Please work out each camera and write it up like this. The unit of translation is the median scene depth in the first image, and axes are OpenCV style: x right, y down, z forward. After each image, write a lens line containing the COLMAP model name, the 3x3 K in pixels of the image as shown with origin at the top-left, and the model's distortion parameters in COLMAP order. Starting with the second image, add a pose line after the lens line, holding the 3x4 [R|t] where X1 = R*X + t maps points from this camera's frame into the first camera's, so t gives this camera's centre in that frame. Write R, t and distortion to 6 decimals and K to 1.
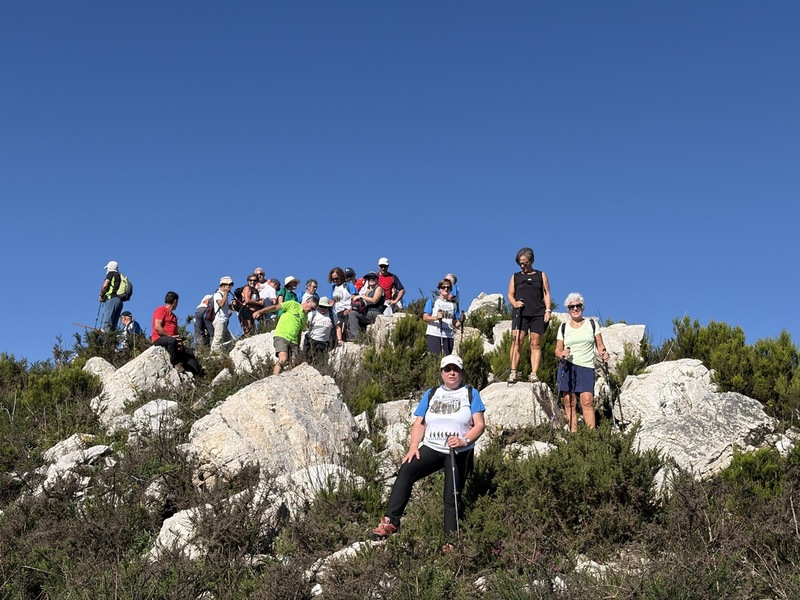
lens RADIAL K [[1164.5, 0, 380.4], [0, 1164.5, 281.3], [0, 0, 1]] dist [0.107325, 0.000000]
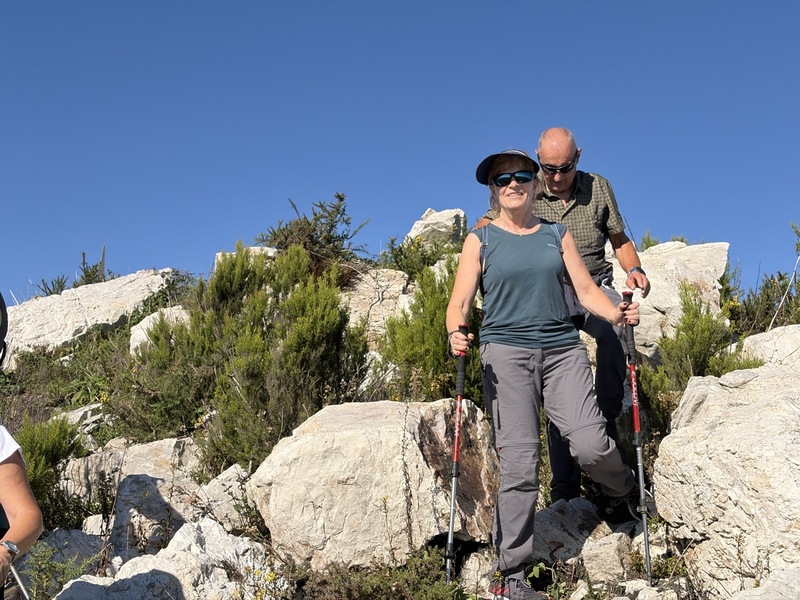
lens RADIAL K [[1164.5, 0, 394.6], [0, 1164.5, 281.8], [0, 0, 1]] dist [0.107325, 0.000000]
pose [[0.998318, -0.040972, -0.041018, 0.124656], [0.042421, 0.998483, 0.035099, 0.033053], [0.039518, -0.036780, 0.998542, 0.584657]]
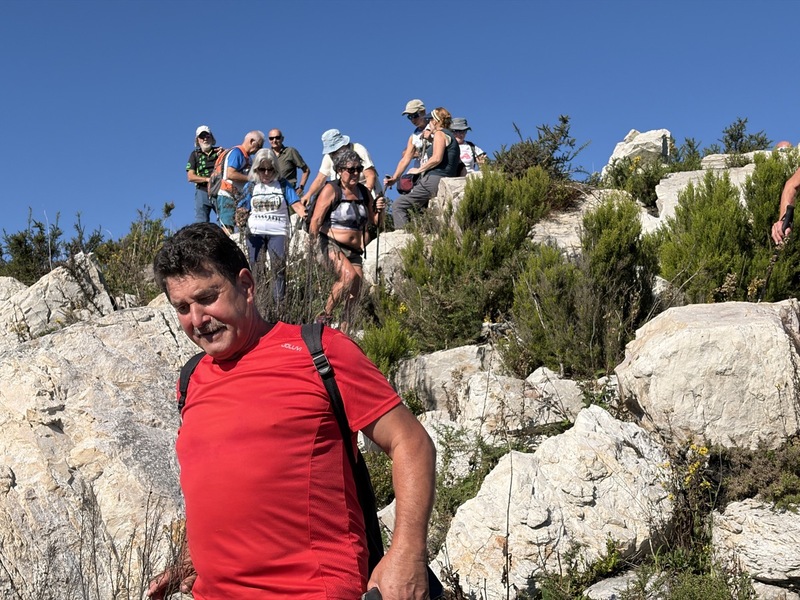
lens RADIAL K [[1164.5, 0, 387.2], [0, 1164.5, 307.1], [0, 0, 1]] dist [0.107325, 0.000000]
pose [[0.991203, -0.049732, -0.122648, 0.046442], [0.063177, 0.992110, 0.108285, 0.034918], [0.116295, -0.115081, 0.986525, 0.550838]]
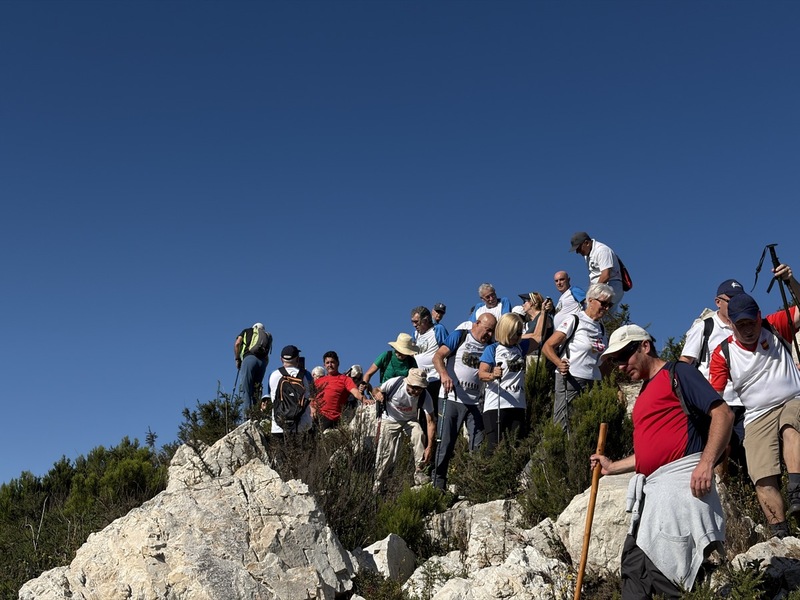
lens RADIAL K [[1164.5, 0, 402.7], [0, 1164.5, 308.1], [0, 0, 1]] dist [0.107325, 0.000000]
pose [[0.952022, -0.093575, -0.291371, 0.158624], [0.089995, 0.995611, -0.025695, 0.015174], [0.292496, -0.001760, 0.956265, 0.420591]]
